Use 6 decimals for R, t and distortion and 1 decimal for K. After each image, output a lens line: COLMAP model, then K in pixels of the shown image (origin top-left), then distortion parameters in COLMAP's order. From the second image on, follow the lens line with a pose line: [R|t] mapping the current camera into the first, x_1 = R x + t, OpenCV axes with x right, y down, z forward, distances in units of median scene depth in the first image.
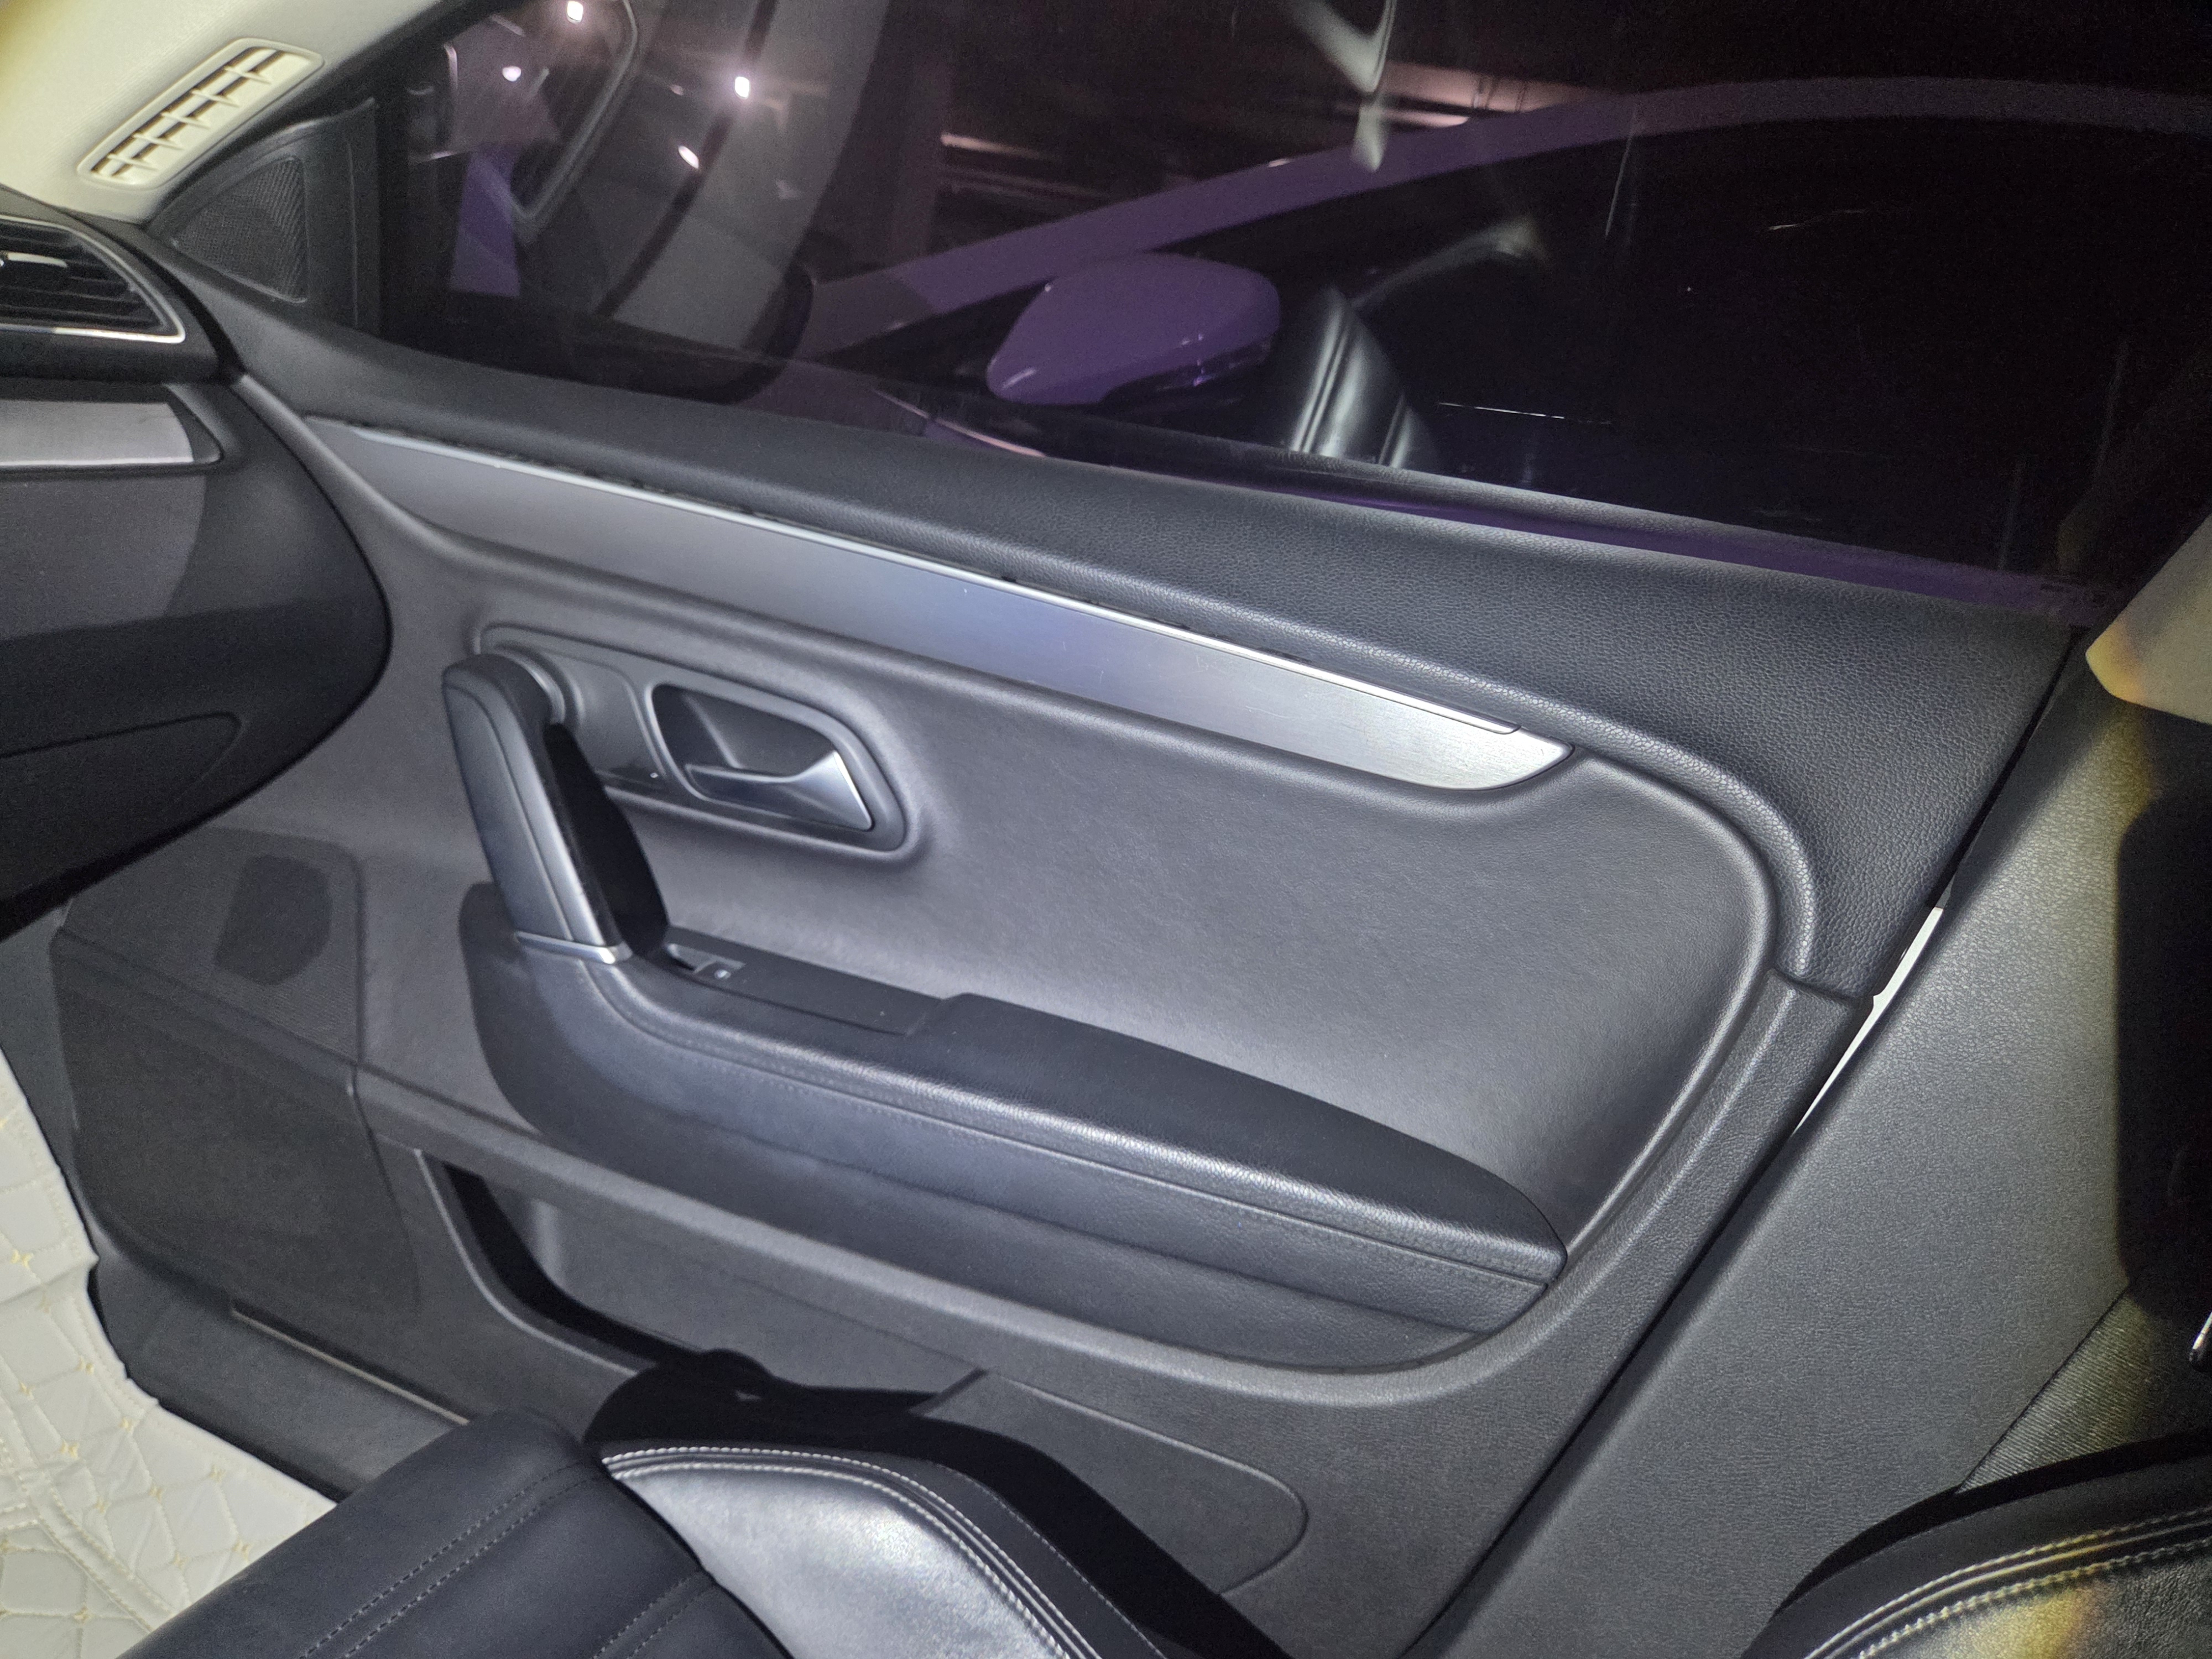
lens RADIAL K [[1492.5, 0, 1060.0], [0, 1492.5, 822.0], [0, 0, 1]] dist [0.050908, -0.054735]
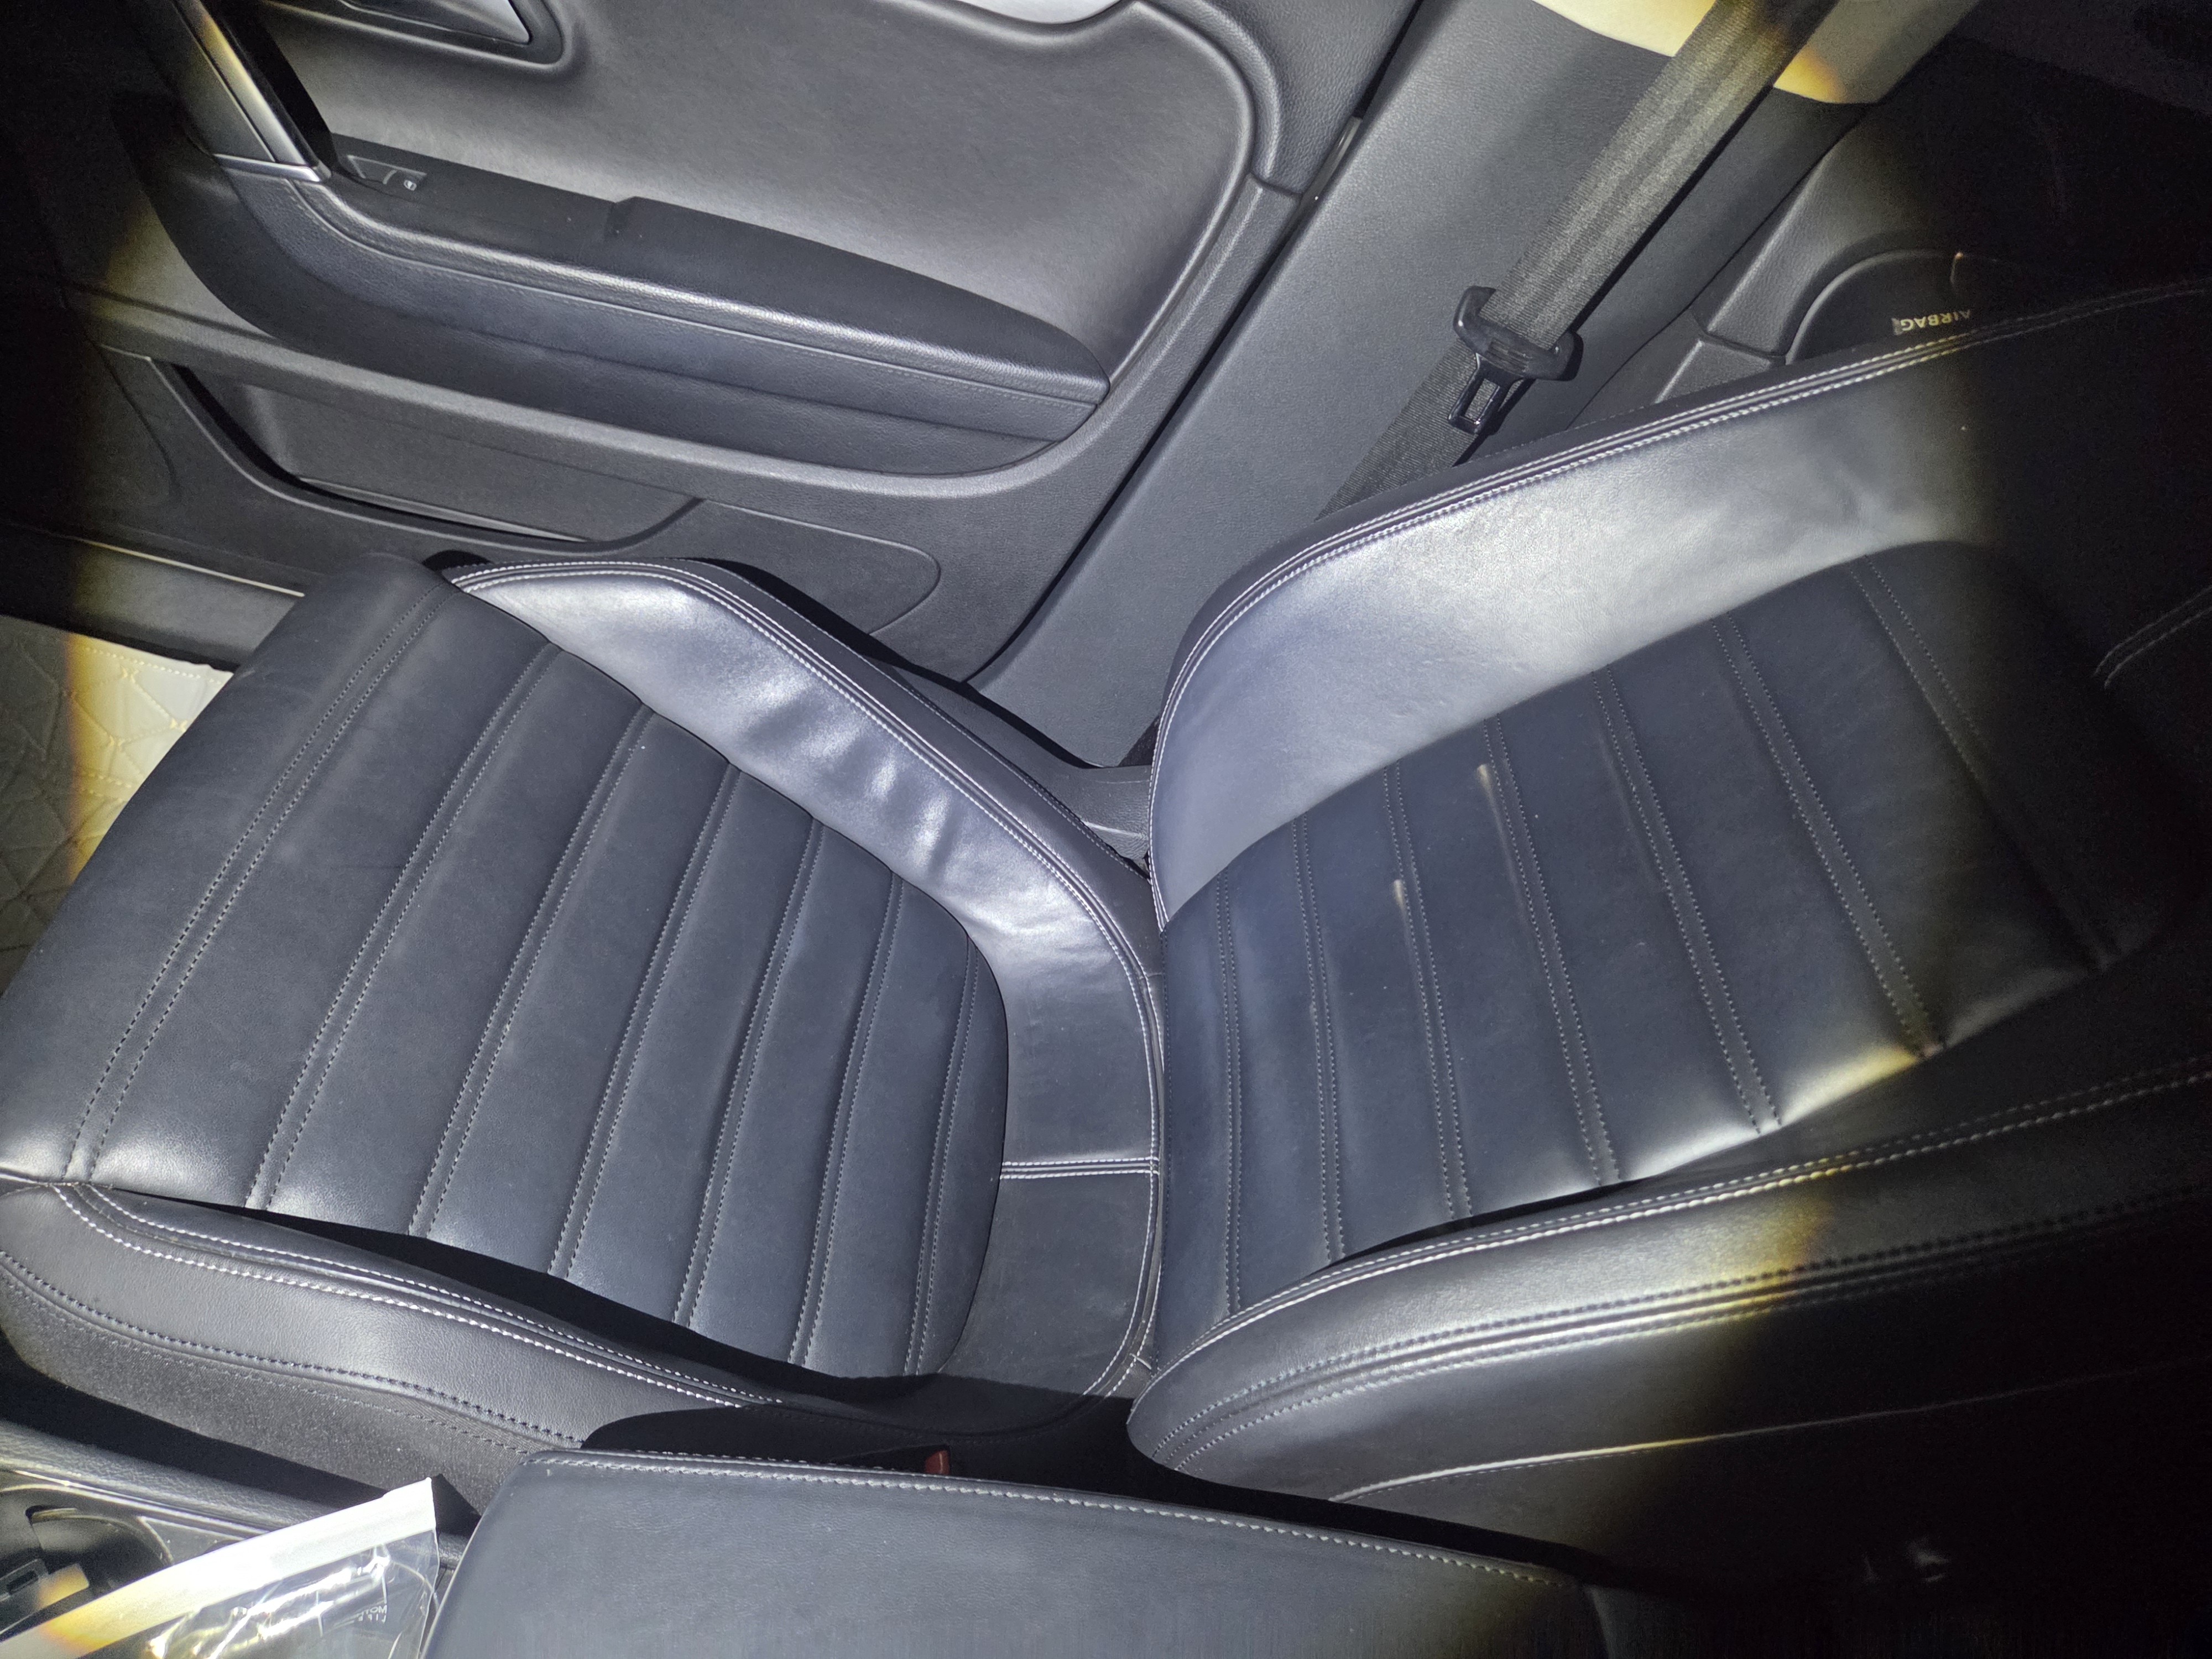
lens RADIAL K [[1492.5, 0, 1104.7], [0, 1492.5, 827.4], [0, 0, 1]] dist [0.050908, -0.054735]
pose [[0.943120, -0.158632, 0.292166, -0.160767], [-0.023086, 0.845448, 0.533559, -0.124260], [-0.331651, -0.509955, 0.793696, -0.375650]]
